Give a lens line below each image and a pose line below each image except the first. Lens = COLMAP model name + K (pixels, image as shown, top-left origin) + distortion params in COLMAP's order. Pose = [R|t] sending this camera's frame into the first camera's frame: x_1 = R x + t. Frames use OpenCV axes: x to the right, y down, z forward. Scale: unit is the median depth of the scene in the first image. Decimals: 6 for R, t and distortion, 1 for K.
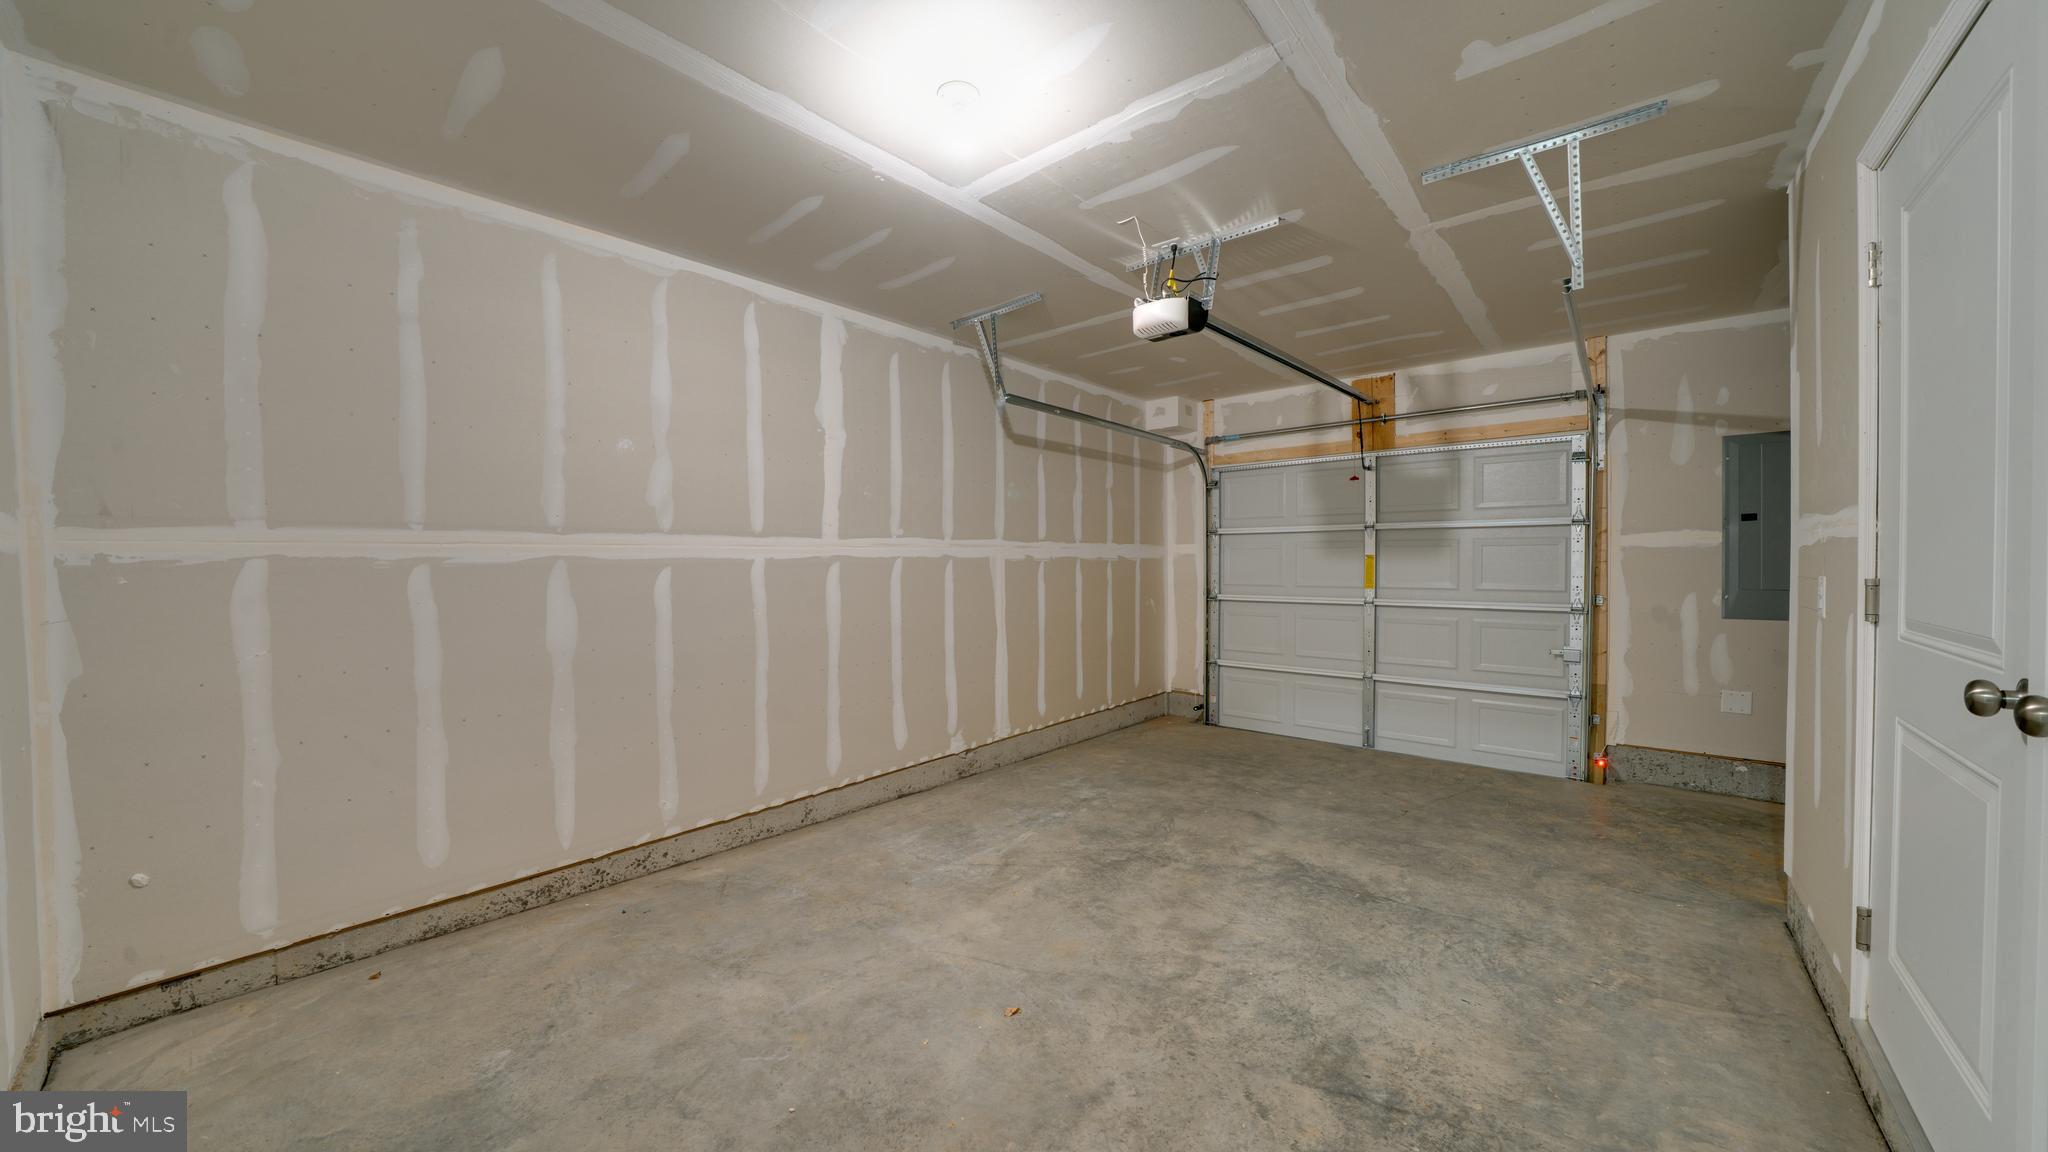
lens RADIAL K [[822.1, 0, 1023.4], [0, 822.1, 573.3], [0, 0, 1]] dist [0.000679, -0.000404]
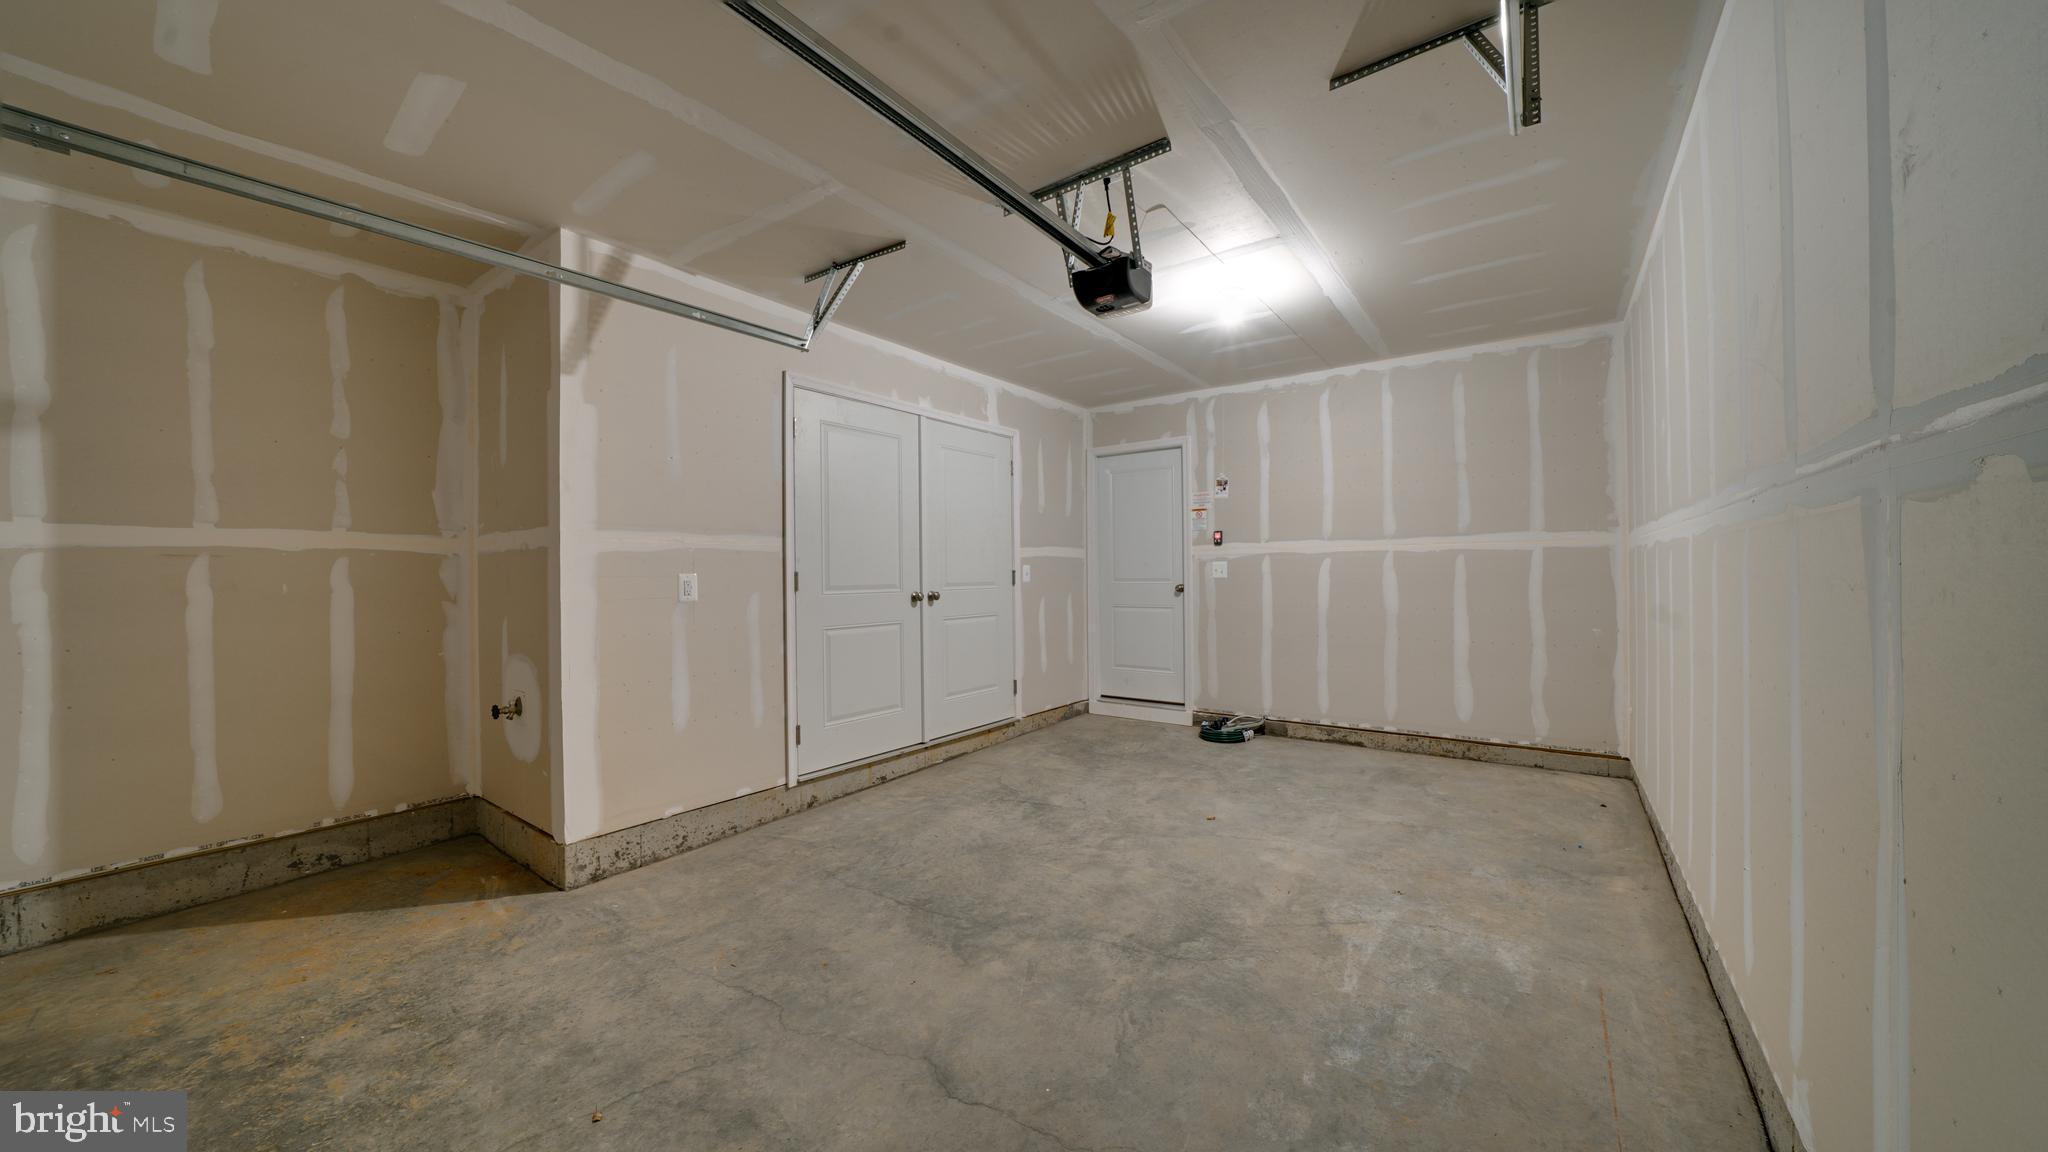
lens RADIAL K [[712.4, 0, 1024.4], [0, 712.4, 571.1], [0, 0, 1]] dist [0.000177, 0.000020]
pose [[-0.998799, 0.012592, -0.047350, 0.330874], [0.011847, 0.999802, 0.015989, -0.010048], [0.047542, 0.015409, -0.998750, 1.843907]]
